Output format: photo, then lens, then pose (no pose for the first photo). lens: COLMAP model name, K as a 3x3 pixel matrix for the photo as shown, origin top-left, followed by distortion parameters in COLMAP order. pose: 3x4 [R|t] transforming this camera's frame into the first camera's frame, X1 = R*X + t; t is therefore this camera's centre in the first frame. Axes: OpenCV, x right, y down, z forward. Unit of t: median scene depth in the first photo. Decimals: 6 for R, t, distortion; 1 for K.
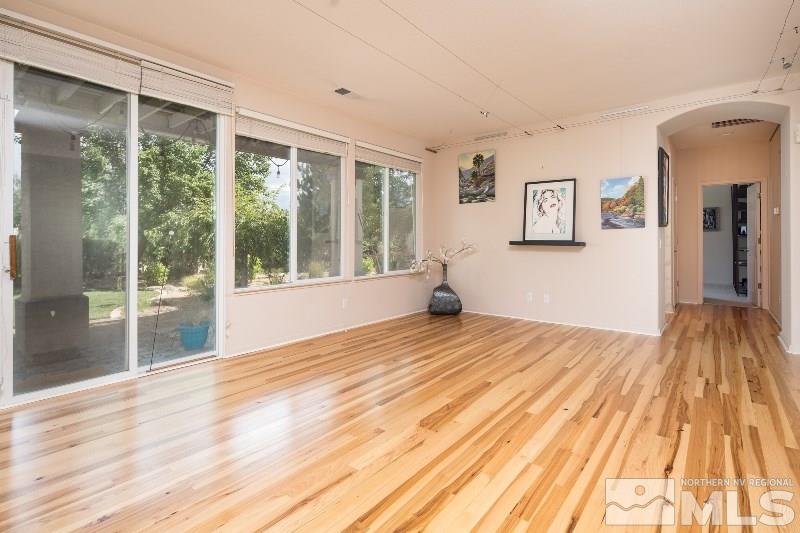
lens RADIAL K [[391.6, 0, 395.3], [0, 391.6, 238.4], [0, 0, 1]] dist [-0.003355, -0.001046]
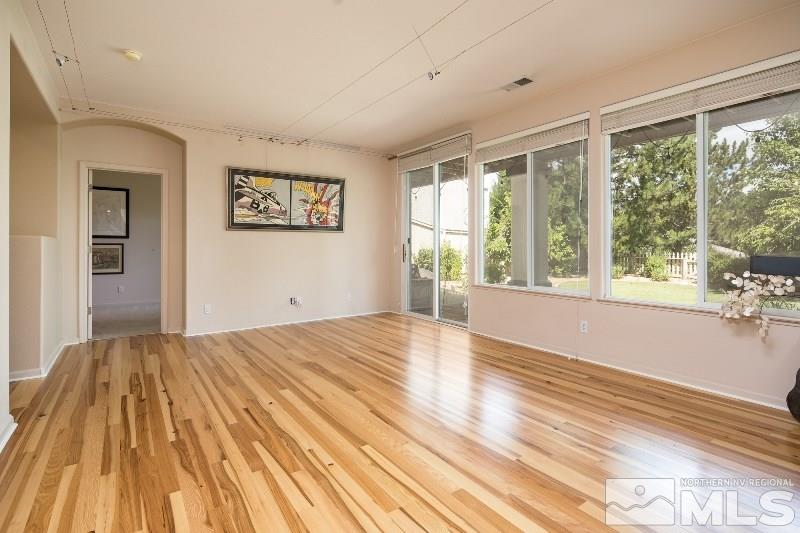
lens RADIAL K [[391.6, 0, 395.6], [0, 391.6, 247.2], [0, 0, 1]] dist [-0.003355, -0.001046]
pose [[-0.272517, 0.005192, -0.962137, 1.399927], [0.005545, 0.999977, 0.003826, 0.003973], [0.962135, -0.004292, -0.272540, 1.650625]]
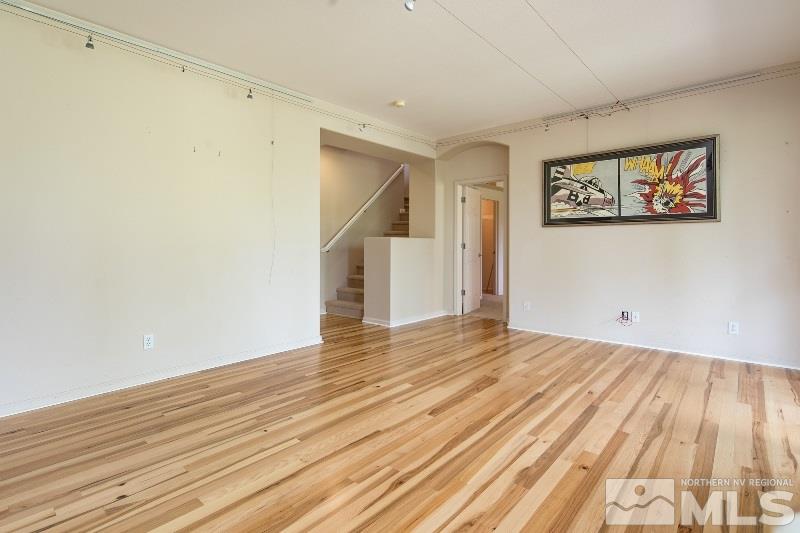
lens RADIAL K [[391.6, 0, 399.6], [0, 391.6, 244.5], [0, 0, 1]] dist [-0.003355, -0.001046]
pose [[-0.999343, 0.003159, 0.036109, 0.330451], [0.003008, 0.999987, -0.004222, 0.010815], [-0.036121, -0.004111, -0.999339, 2.218367]]
